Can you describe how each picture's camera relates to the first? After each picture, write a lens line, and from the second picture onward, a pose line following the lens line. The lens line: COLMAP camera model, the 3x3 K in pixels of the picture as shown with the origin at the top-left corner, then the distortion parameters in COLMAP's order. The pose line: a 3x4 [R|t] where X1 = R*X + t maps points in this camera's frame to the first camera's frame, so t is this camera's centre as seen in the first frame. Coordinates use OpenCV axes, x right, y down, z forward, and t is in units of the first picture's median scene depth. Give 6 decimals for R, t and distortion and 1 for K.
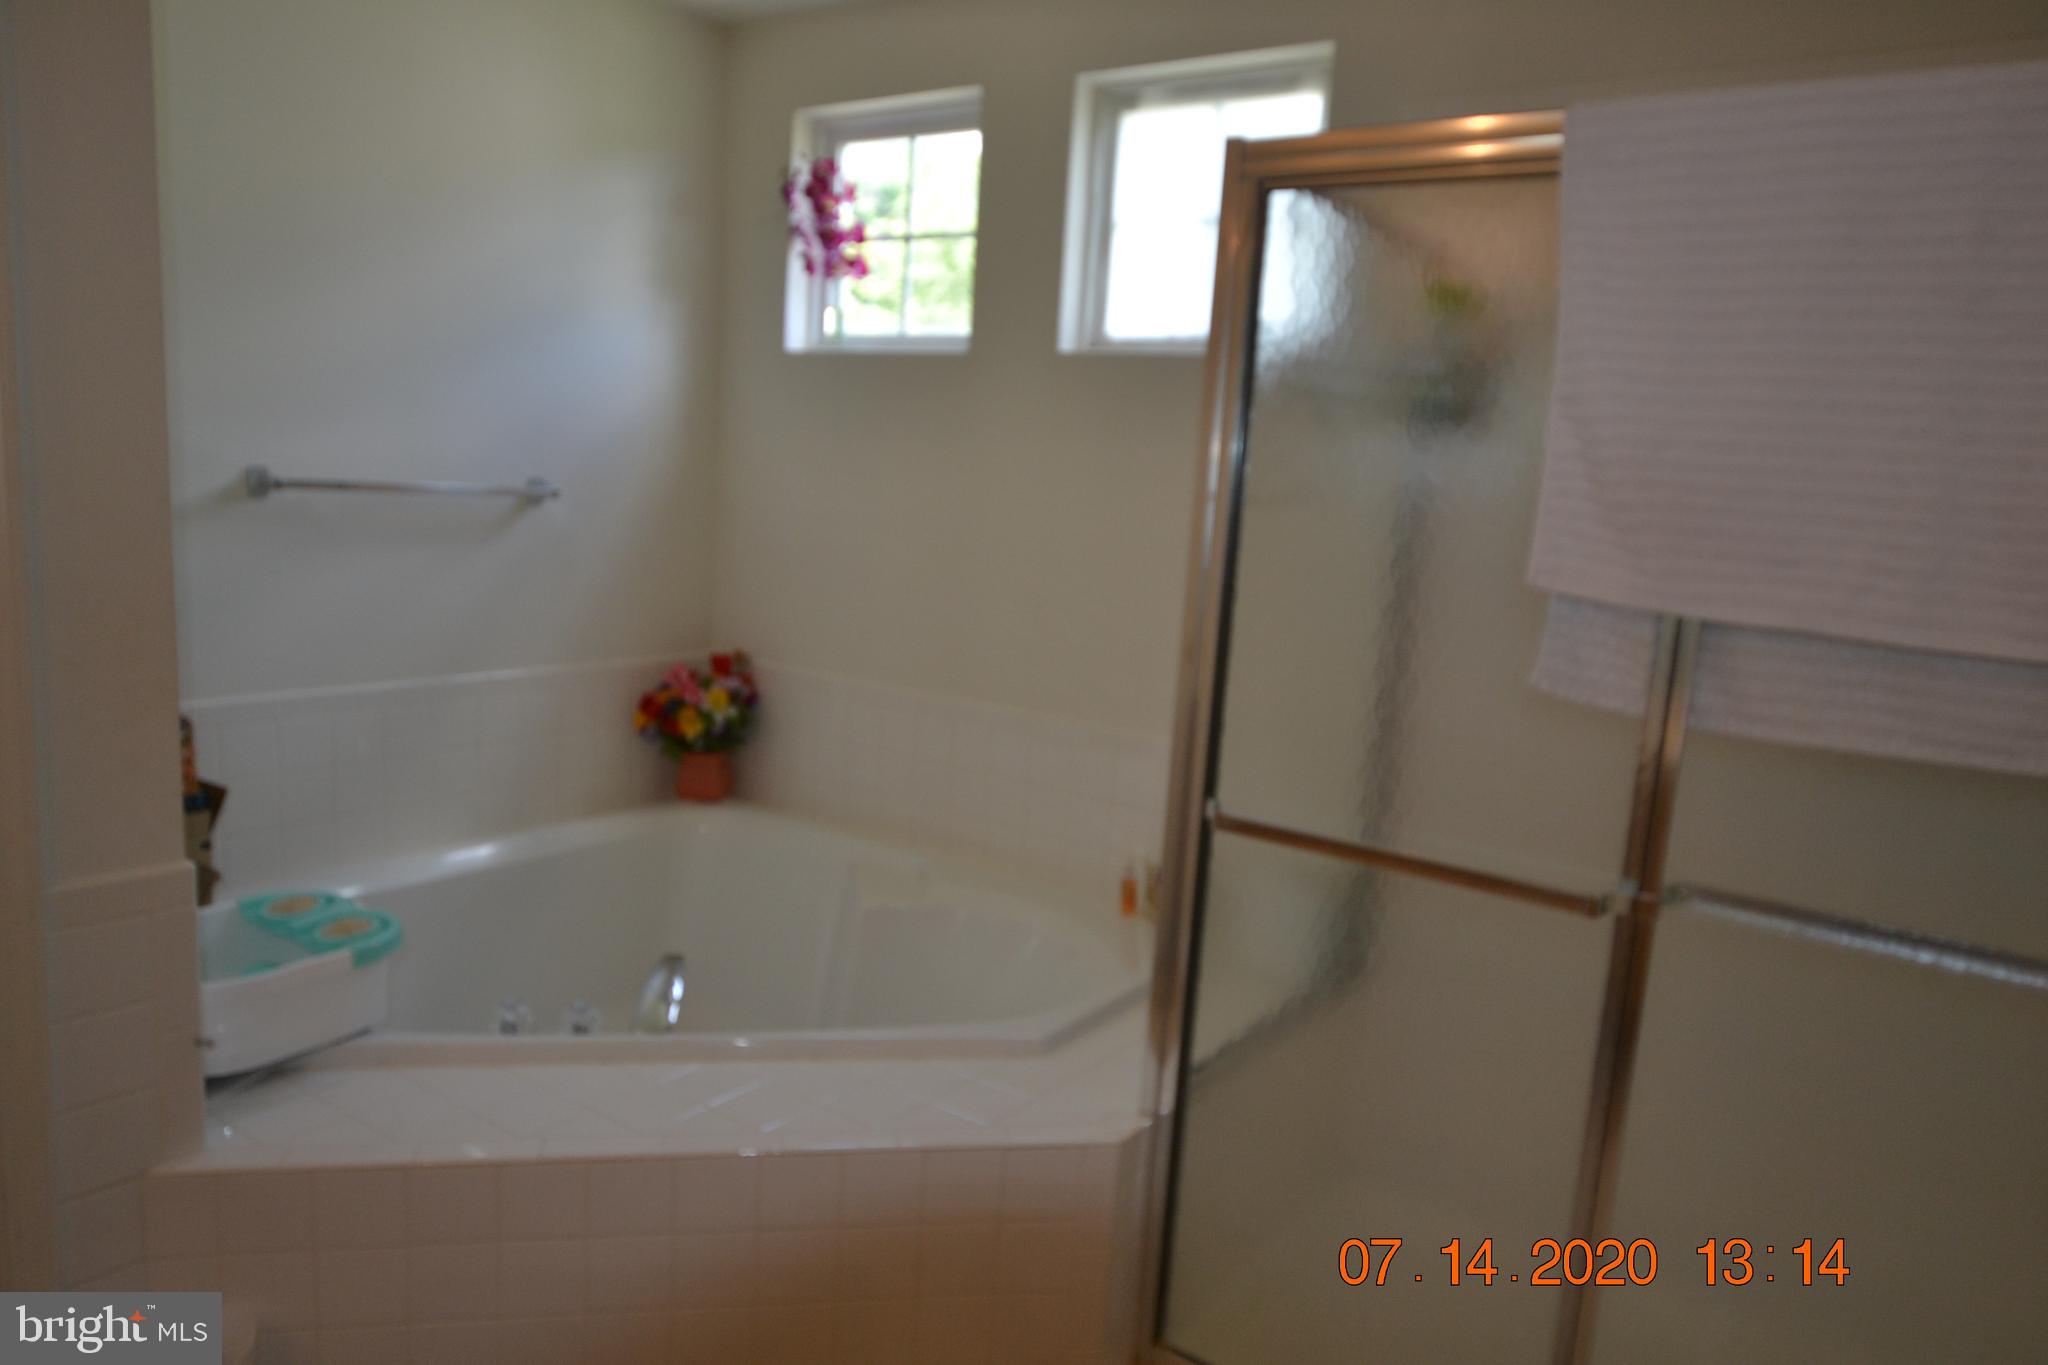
lens RADIAL K [[1354.6, 0, 1027.3], [0, 1354.6, 692.0], [0, 0, 1]] dist [-0.012152, 0.016135]
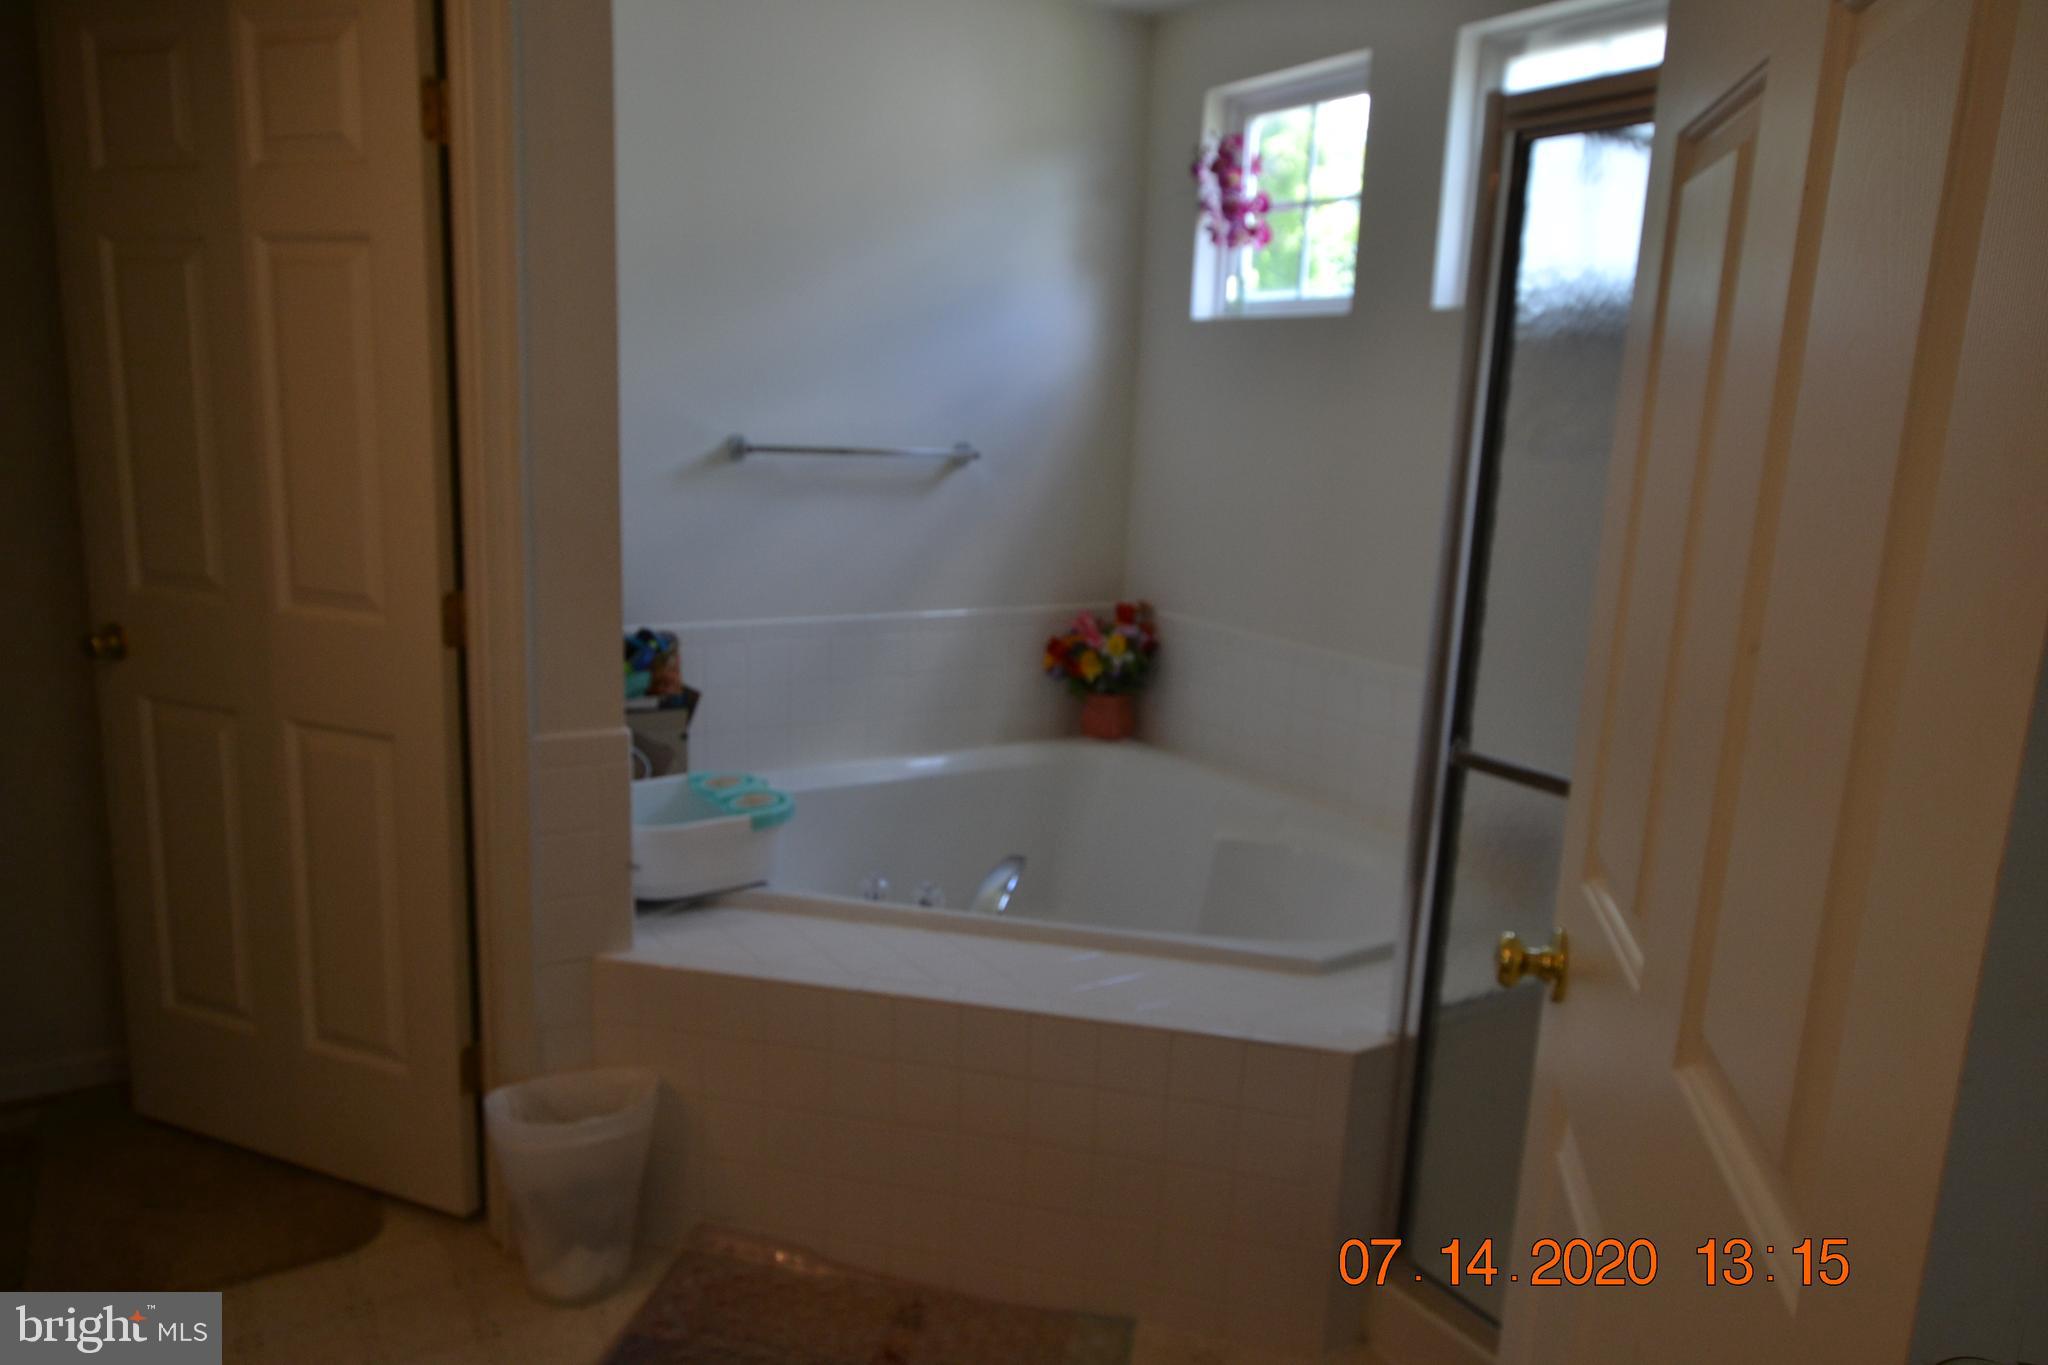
lens RADIAL K [[1376.6, 0, 1029.5], [0, 1376.6, 691.9], [0, 0, 1]] dist [-0.009846, 0.002488]
pose [[0.928205, 0.050741, -0.368592, 0.120214], [-0.043866, 0.998672, 0.027013, 0.016955], [0.369473, -0.008905, 0.929199, -0.054900]]
